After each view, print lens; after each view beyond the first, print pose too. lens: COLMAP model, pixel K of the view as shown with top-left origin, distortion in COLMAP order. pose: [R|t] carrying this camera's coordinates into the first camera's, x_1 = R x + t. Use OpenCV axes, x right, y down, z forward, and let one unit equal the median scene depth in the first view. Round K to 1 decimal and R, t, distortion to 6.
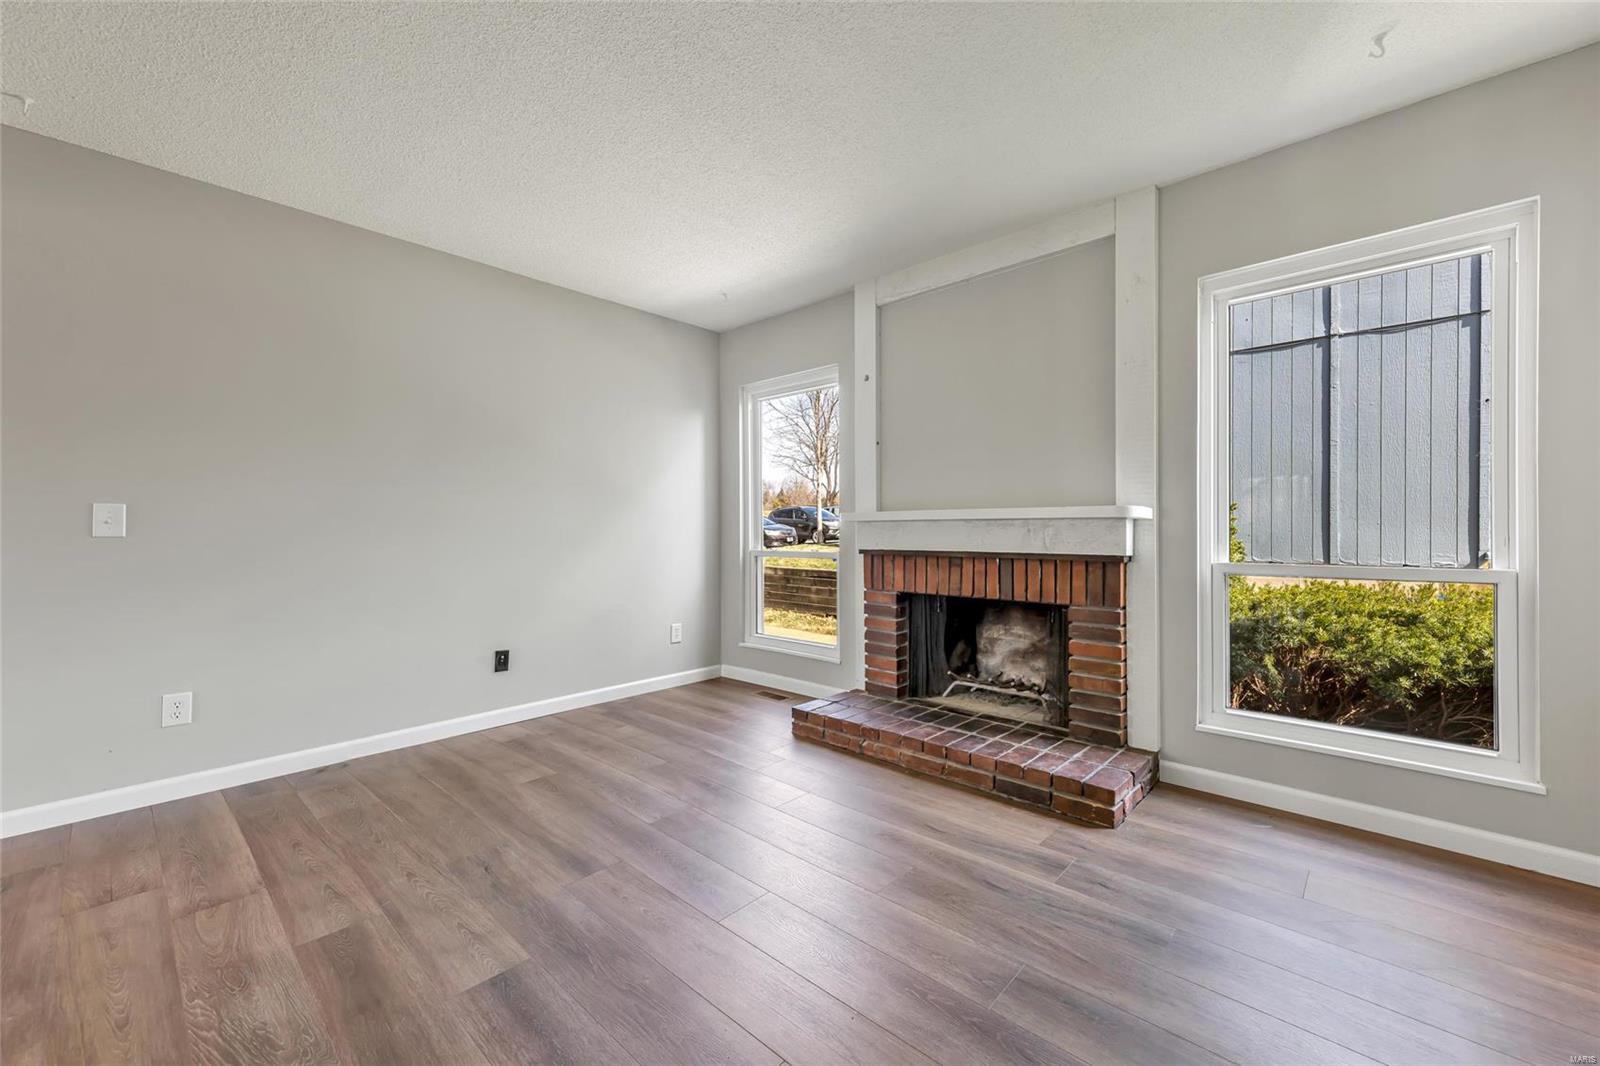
lens RADIAL K [[636.1, 0, 791.8], [0, 636.1, 548.9], [0, 0, 1]] dist [0.008605, -0.001376]
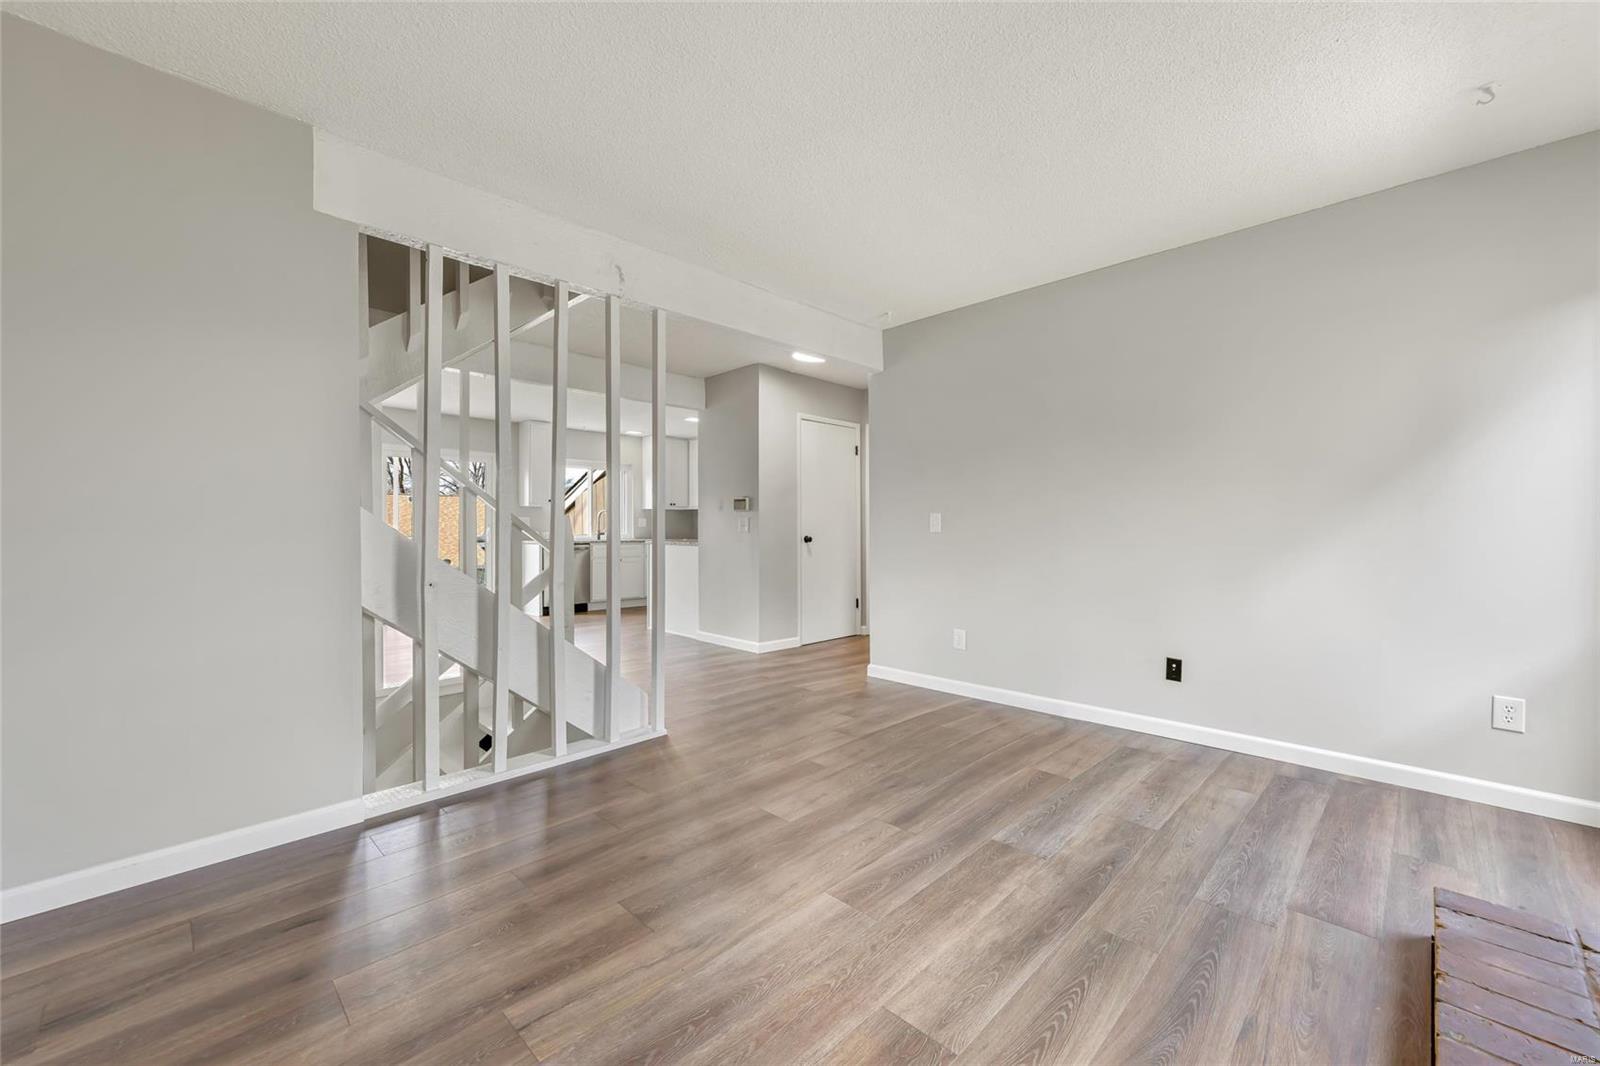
lens RADIAL K [[636.1, 0, 824.3], [0, 636.1, 556.1], [0, 0, 1]] dist [0.008605, -0.001376]
pose [[-0.009252, 0.052409, -0.998583, 0.545733], [-0.027611, 0.998231, 0.052647, -0.028175], [0.999576, 0.028059, -0.007789, 0.572394]]
